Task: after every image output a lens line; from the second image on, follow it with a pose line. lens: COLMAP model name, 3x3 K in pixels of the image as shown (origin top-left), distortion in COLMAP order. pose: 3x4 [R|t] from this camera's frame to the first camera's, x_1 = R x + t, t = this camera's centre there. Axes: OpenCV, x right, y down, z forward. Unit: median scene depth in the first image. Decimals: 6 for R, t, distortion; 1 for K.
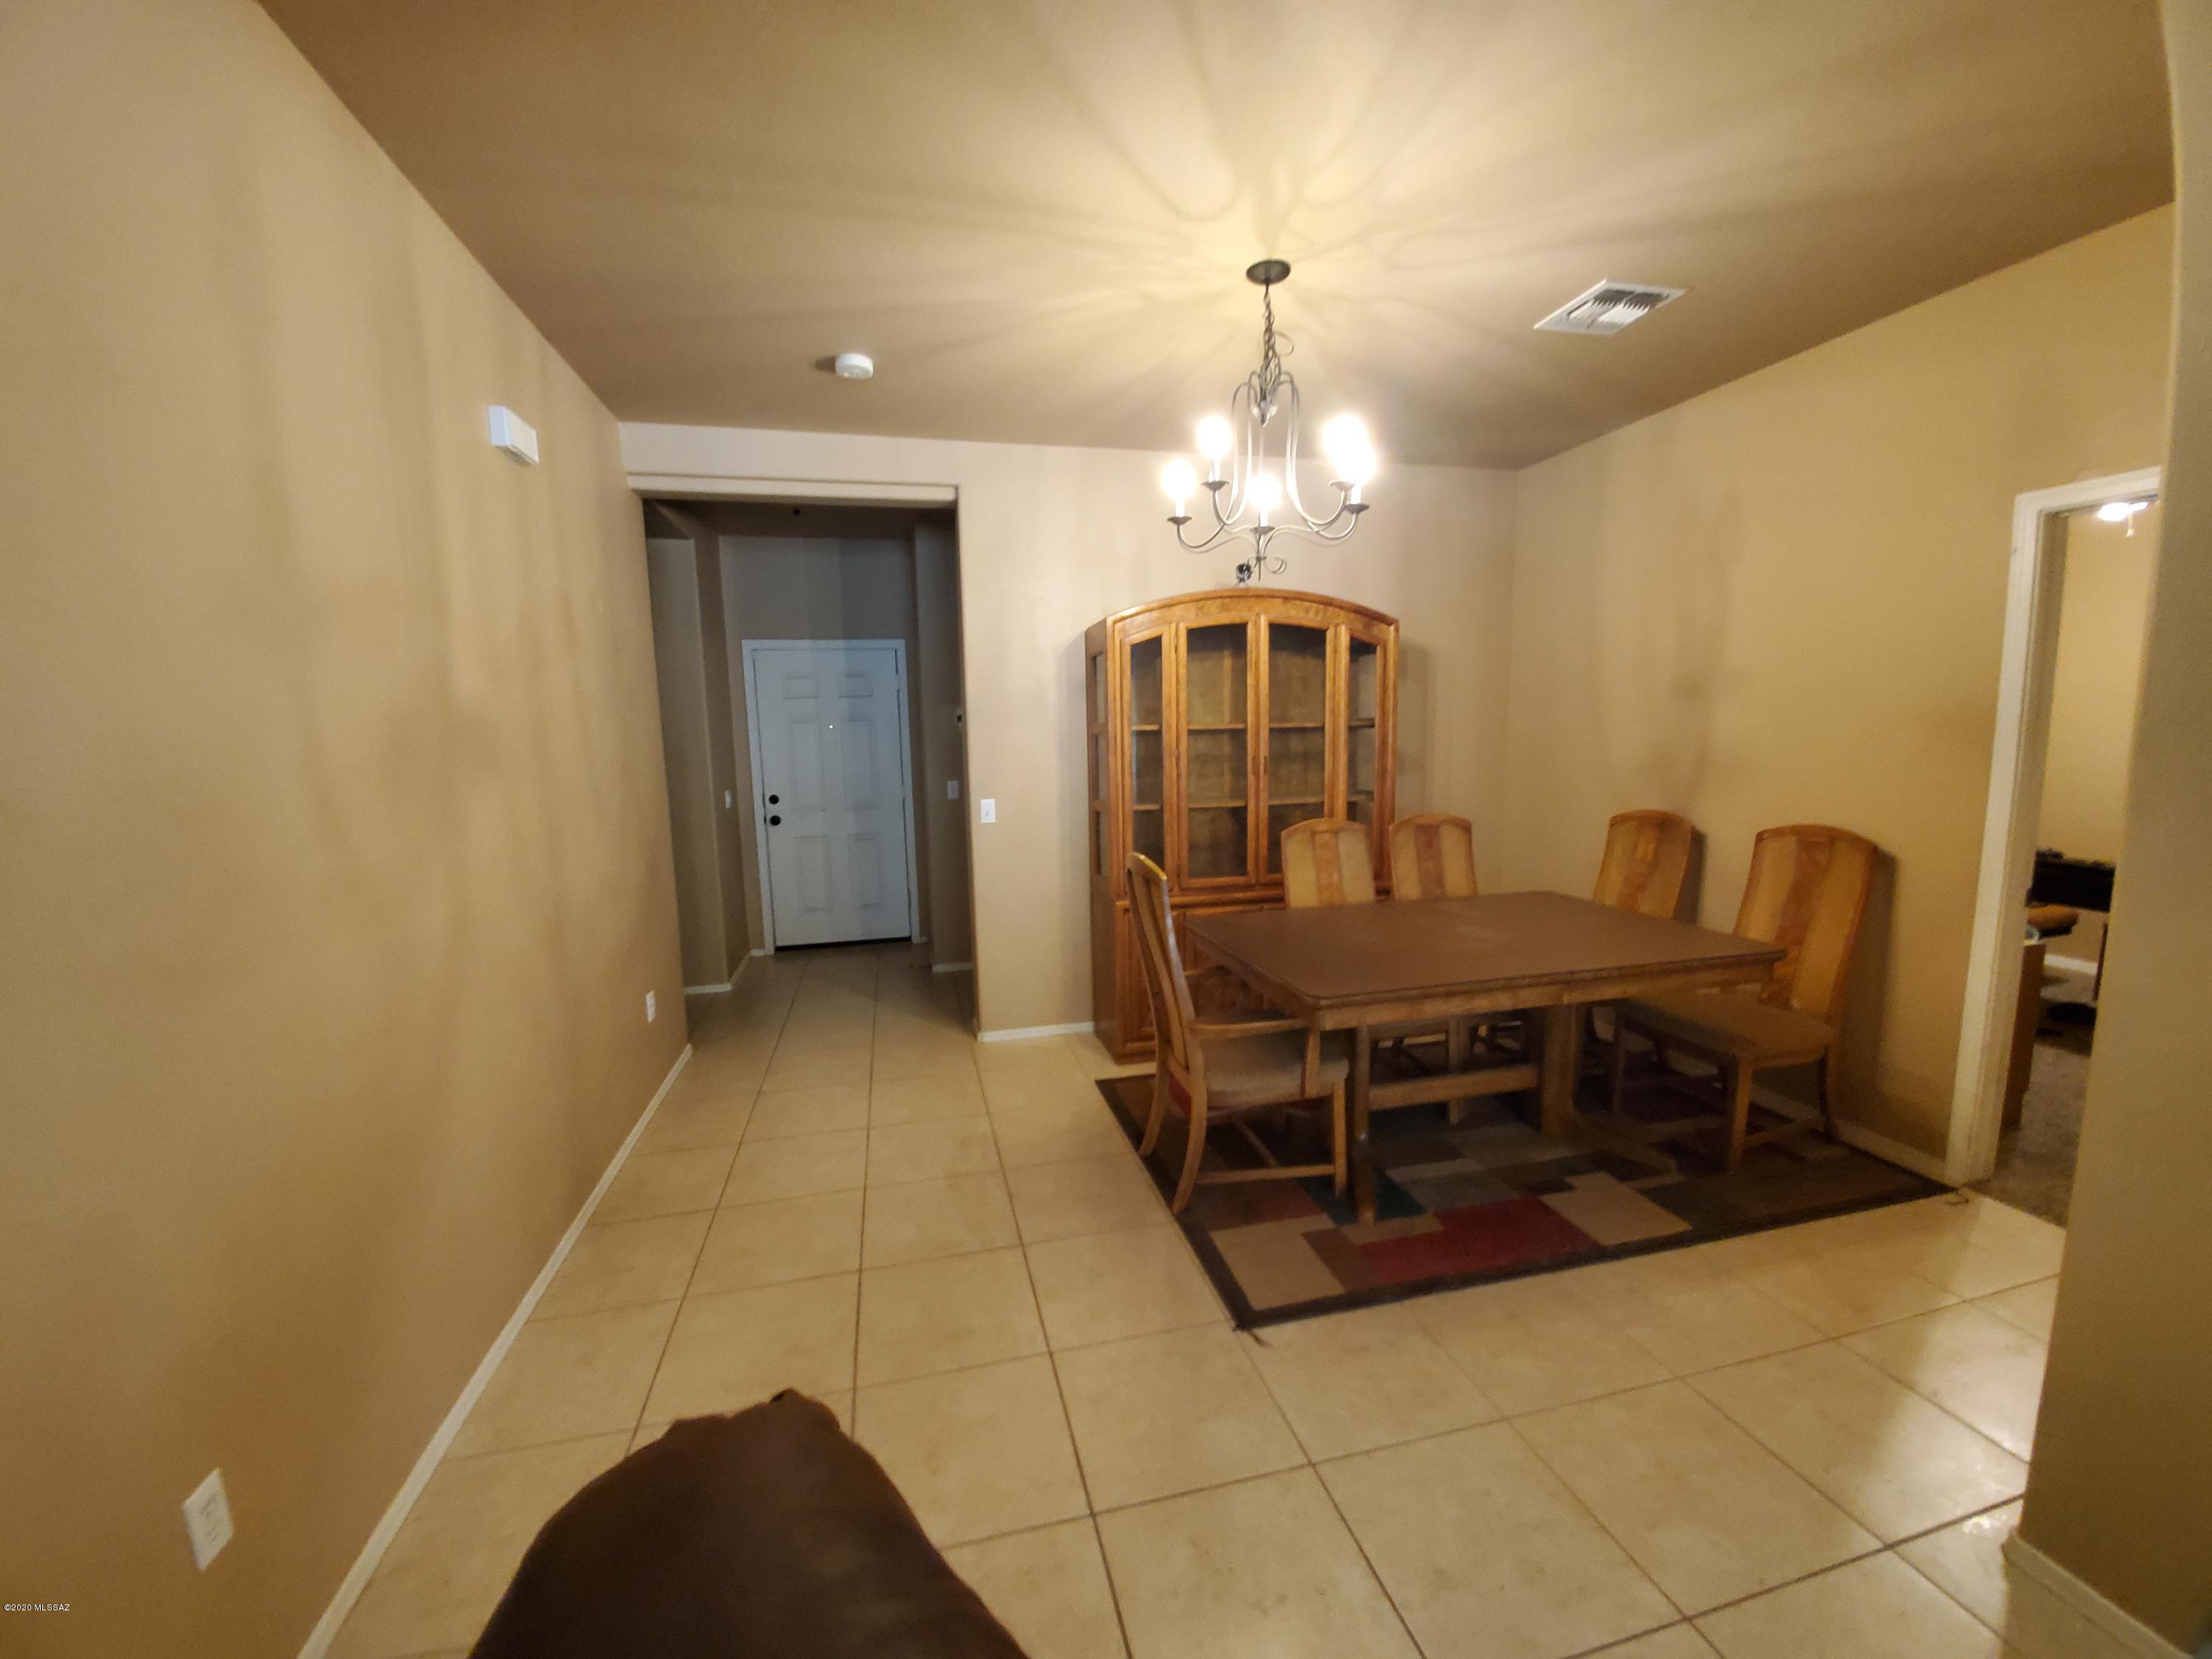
lens RADIAL K [[856.0, 0, 1106.0], [0, 856.0, 829.5], [0, 0, 1]] dist [0.009967, -0.016038]
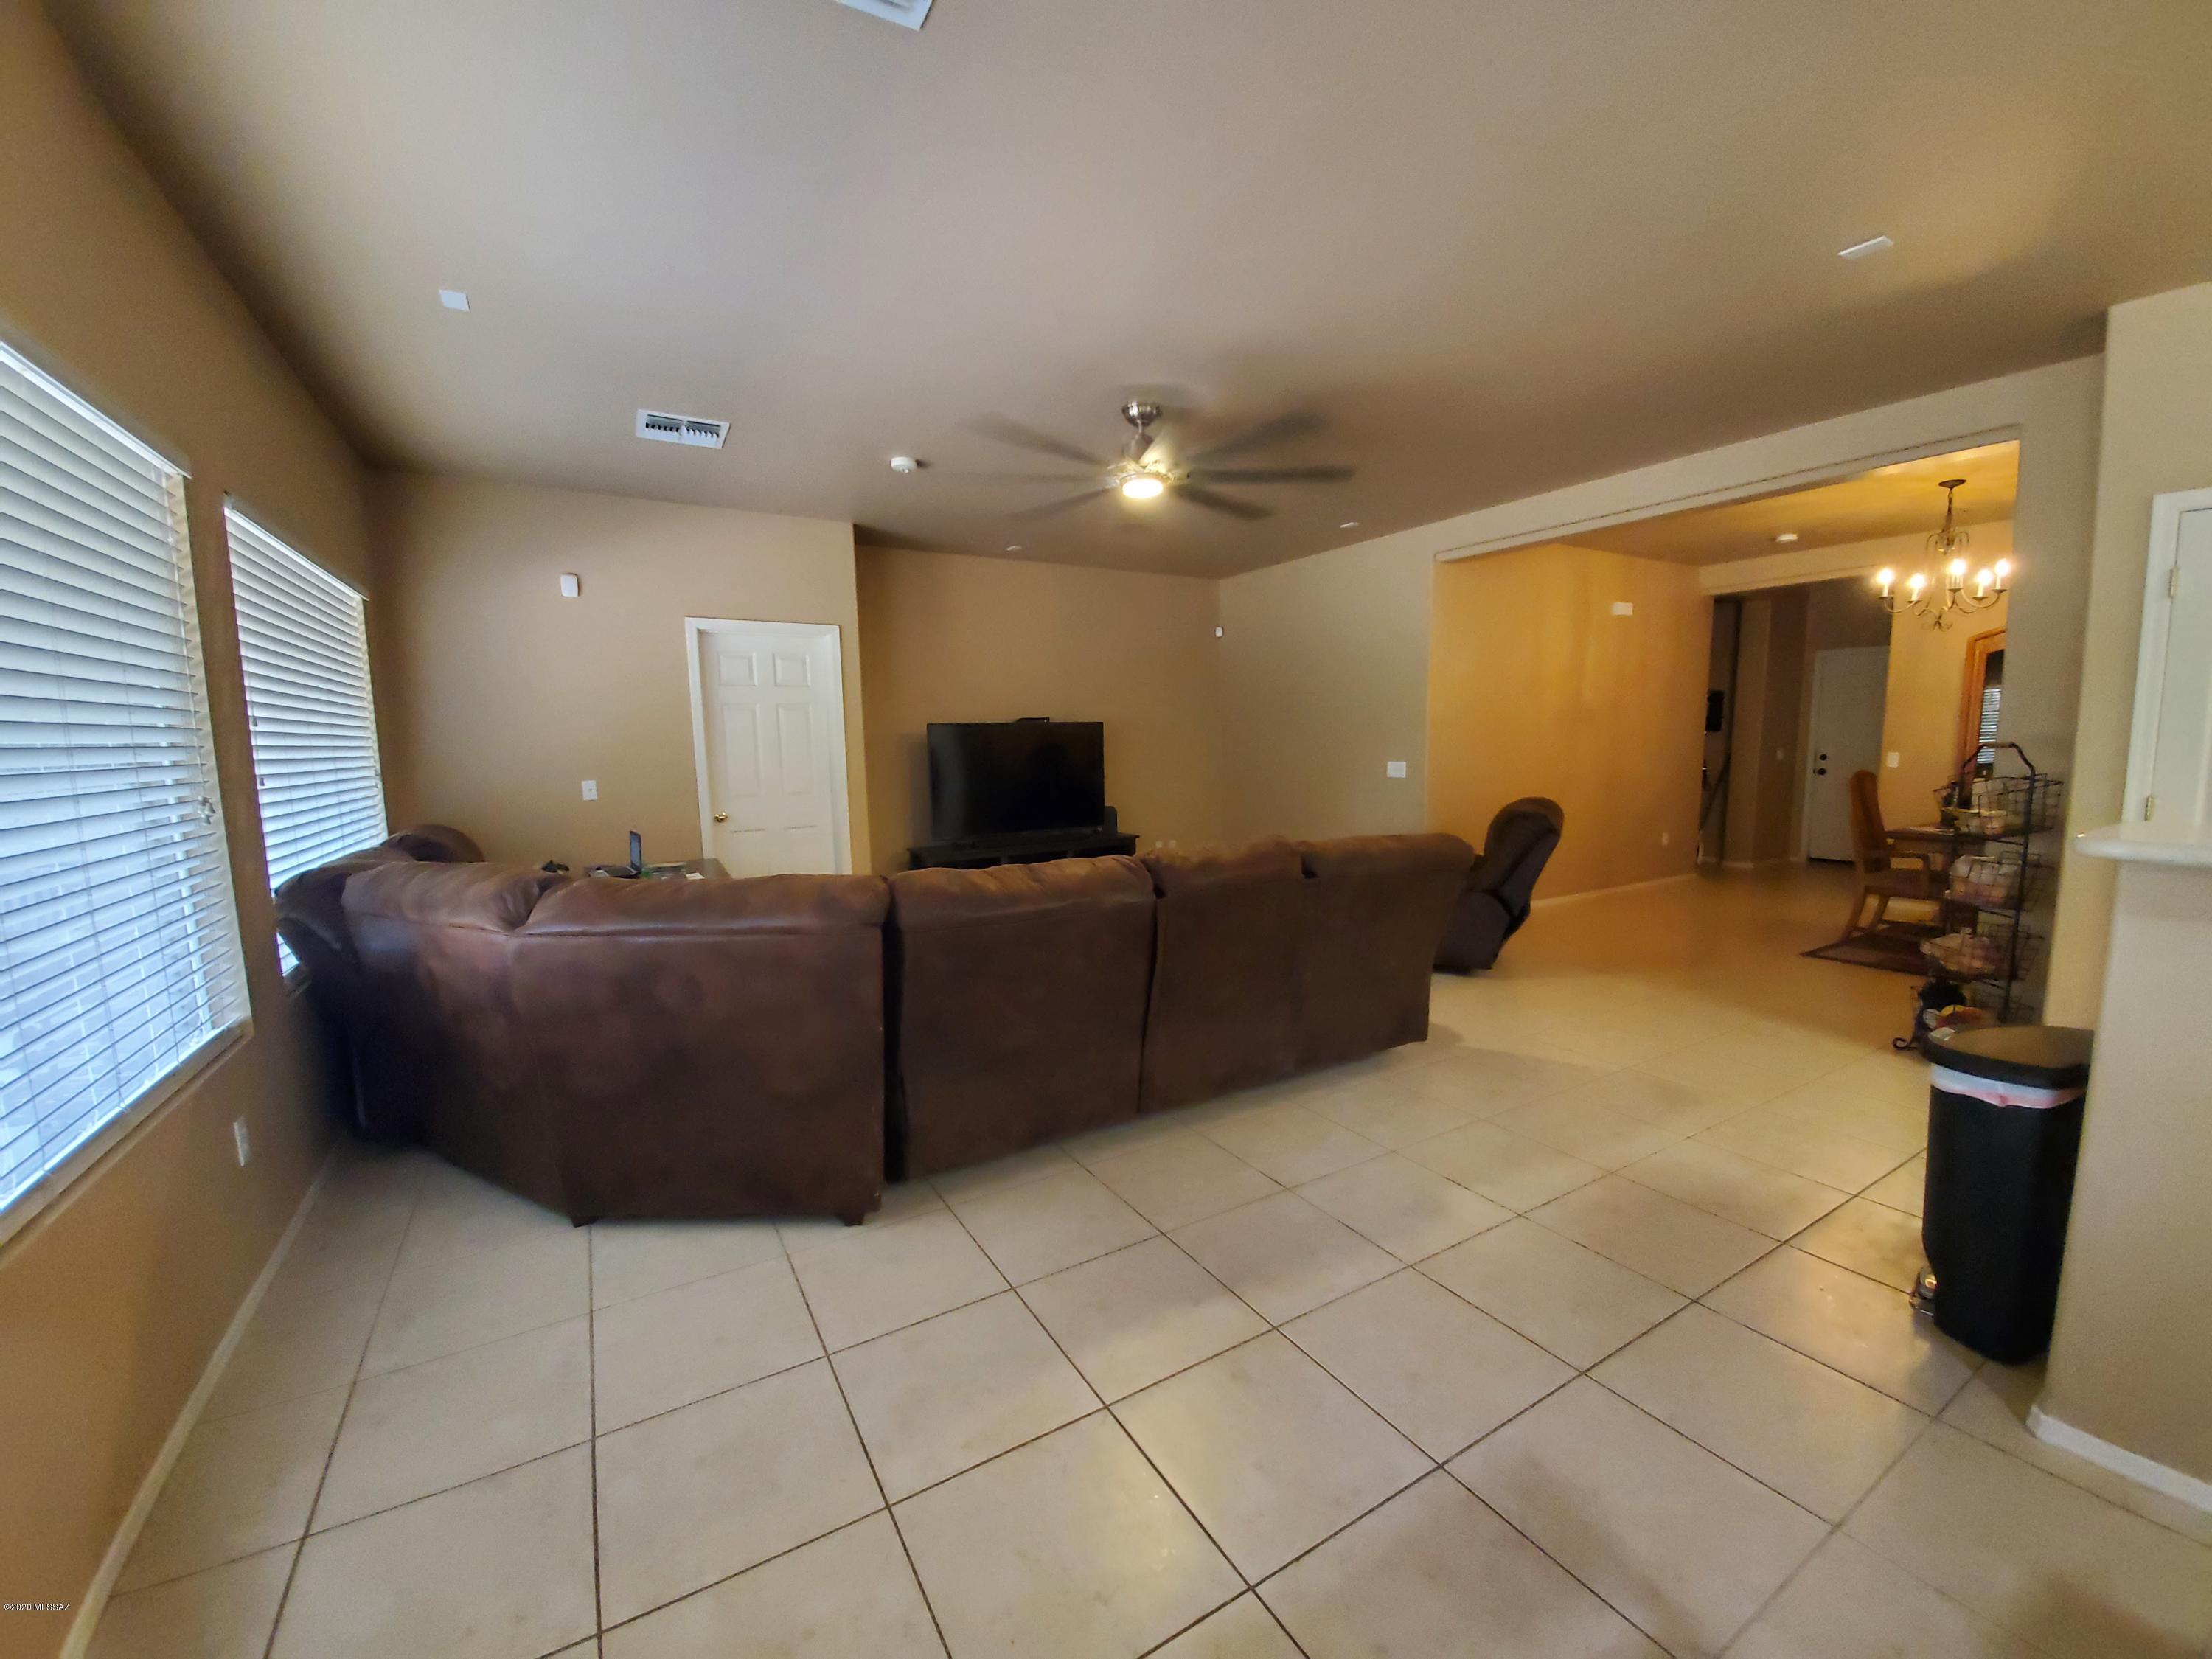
lens RADIAL K [[873.2, 0, 1096.2], [0, 873.2, 843.0], [0, 0, 1]] dist [0.014607, -0.016044]
pose [[0.281707, 0.127063, -0.951050, 0.912636], [-0.093877, 0.990087, 0.104471, 0.091631], [0.954897, 0.059851, 0.290842, -0.801011]]
